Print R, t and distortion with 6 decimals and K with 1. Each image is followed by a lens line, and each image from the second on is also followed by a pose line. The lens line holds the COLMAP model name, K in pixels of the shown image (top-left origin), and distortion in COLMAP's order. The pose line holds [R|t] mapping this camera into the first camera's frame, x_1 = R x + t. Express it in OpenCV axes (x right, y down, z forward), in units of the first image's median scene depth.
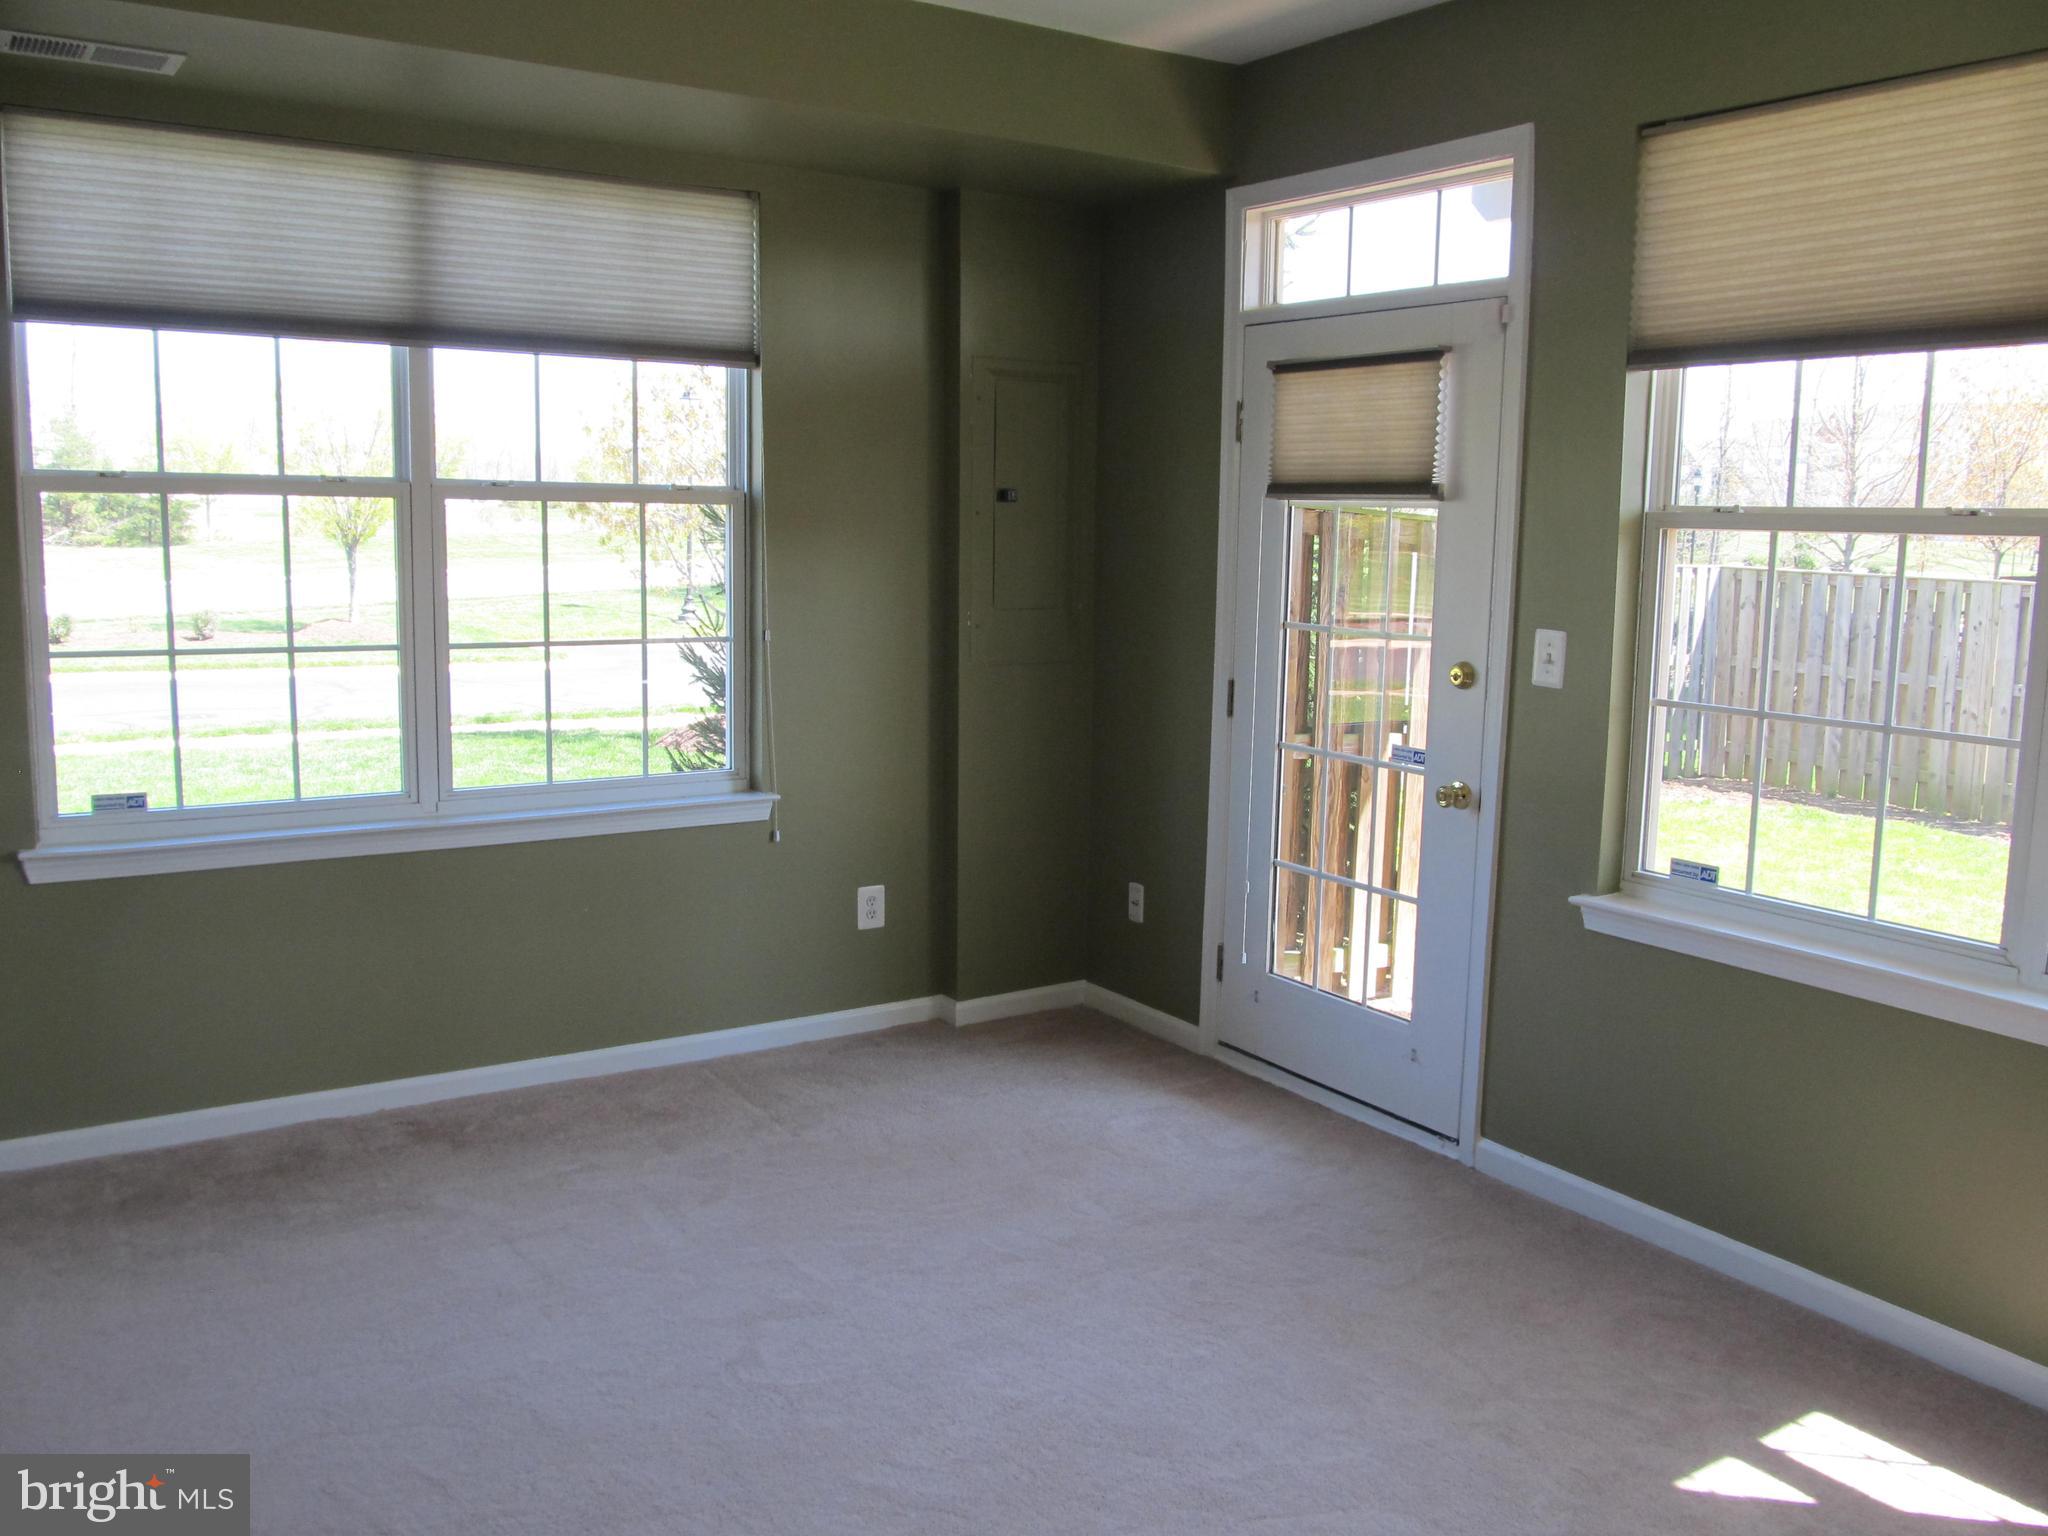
lens RADIAL K [[1691.2, 0, 1029.7], [0, 1691.2, 763.8], [0, 0, 1]] dist [-0.068687, 0.032029]
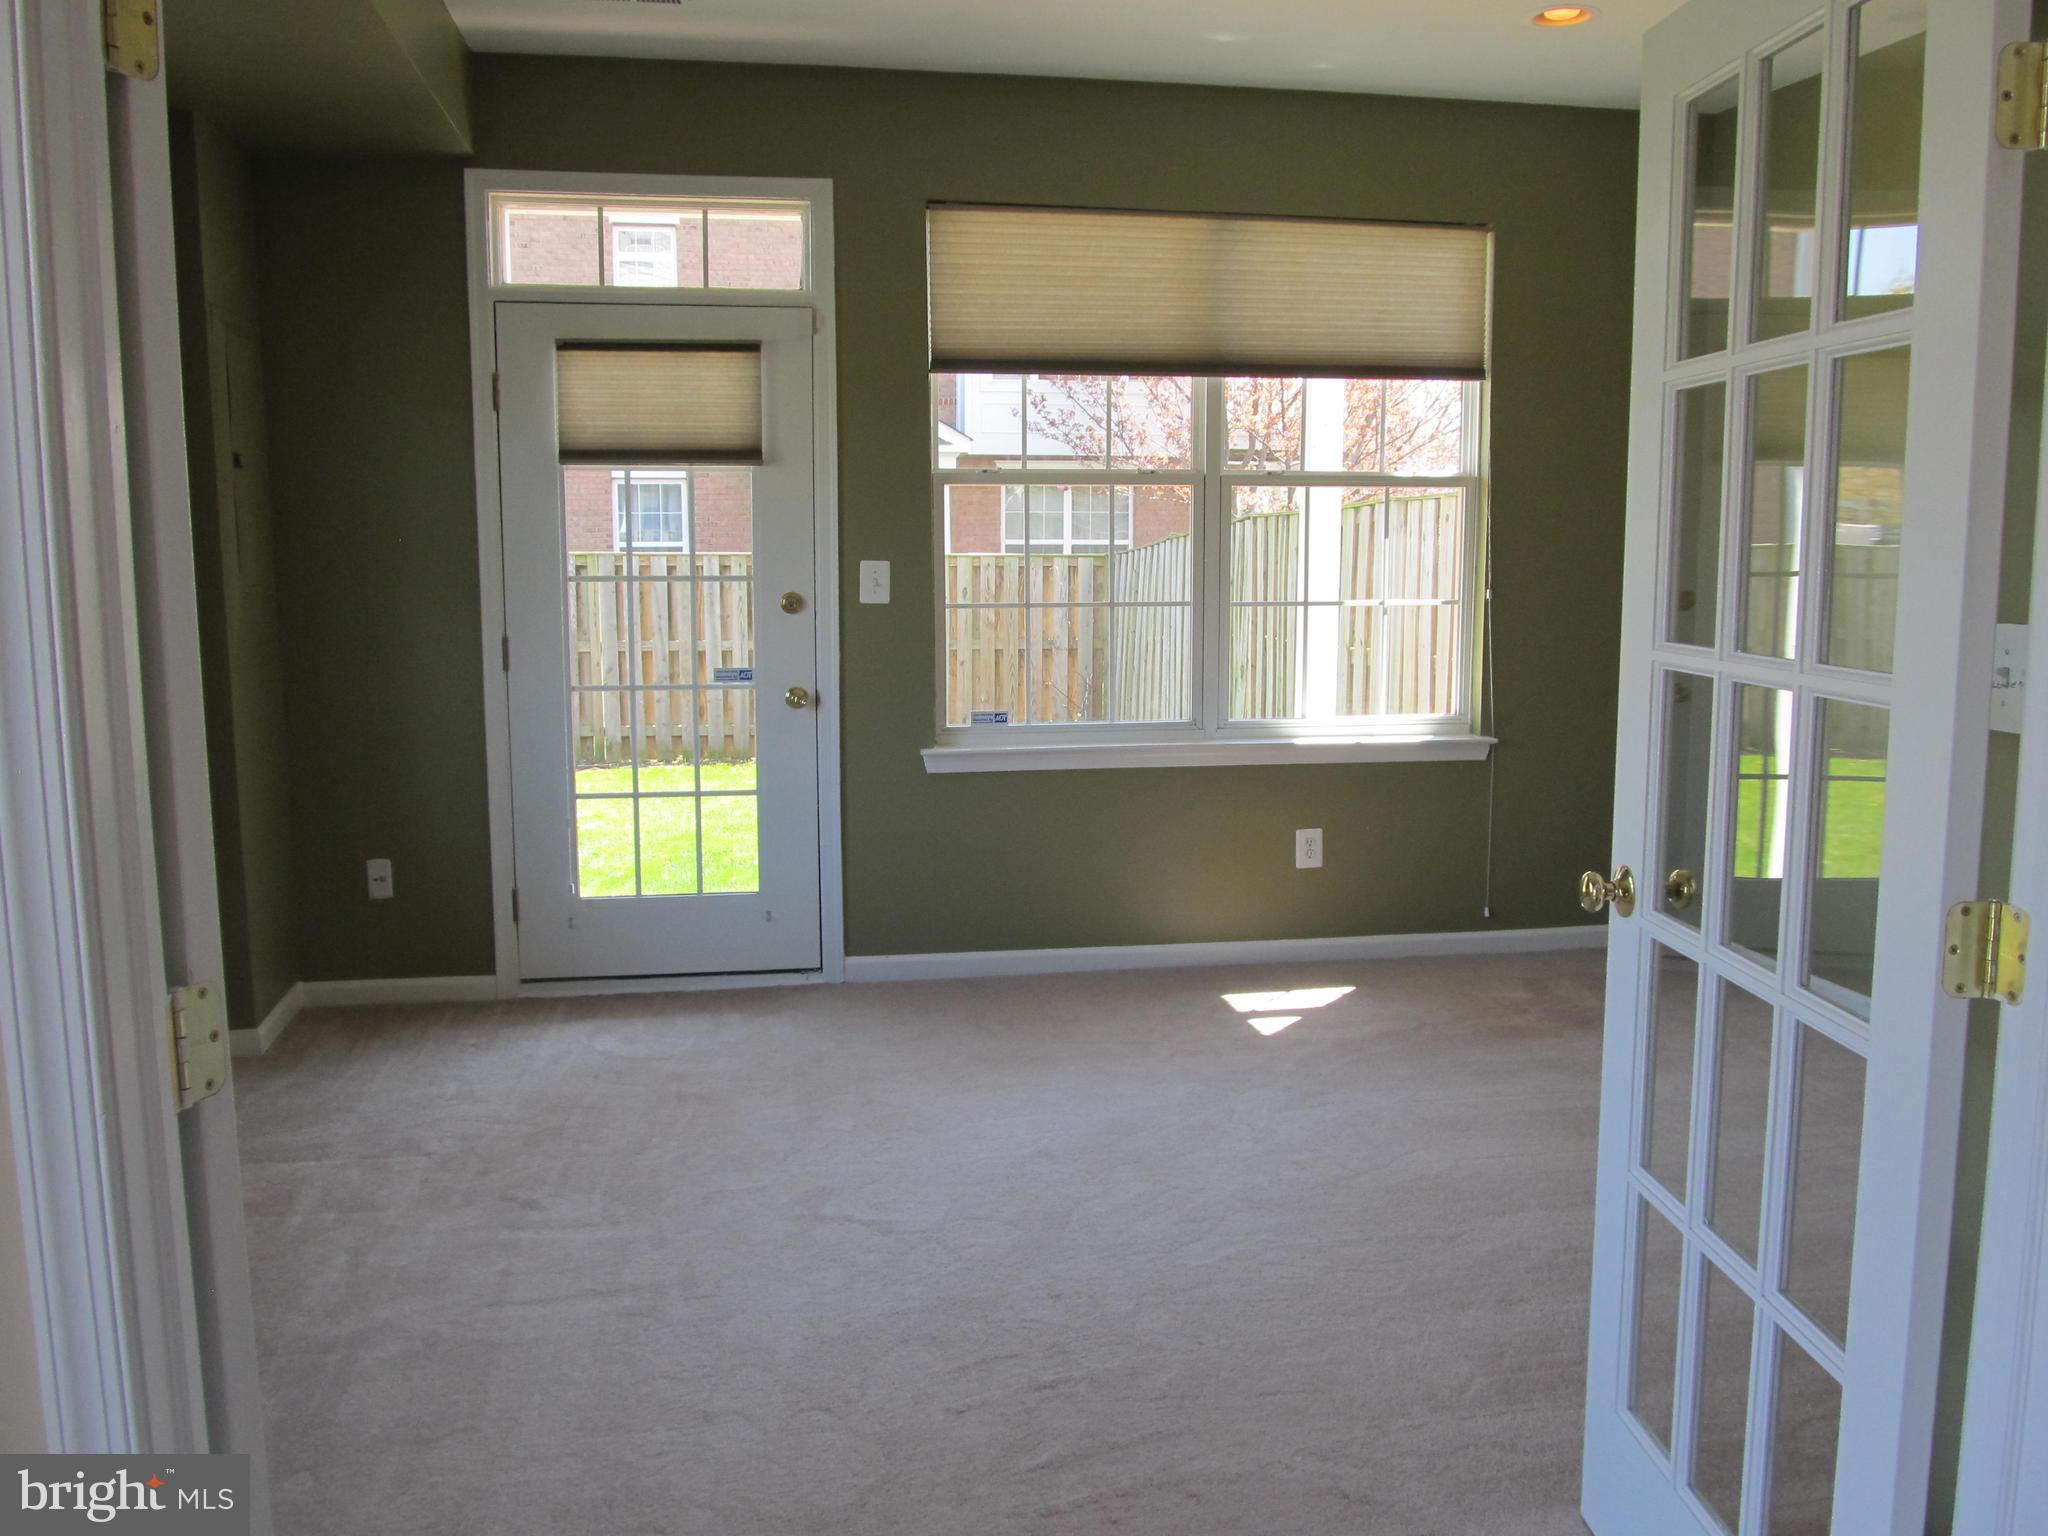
lens RADIAL K [[1691.2, 0, 1024.7], [0, 1691.2, 768.4], [0, 0, 1]] dist [-0.068687, 0.032029]
pose [[0.389615, -0.148152, 0.908984, -0.843813], [0.141163, 0.984921, 0.100022, -0.031845], [-0.910095, 0.089345, 0.404653, 0.333878]]
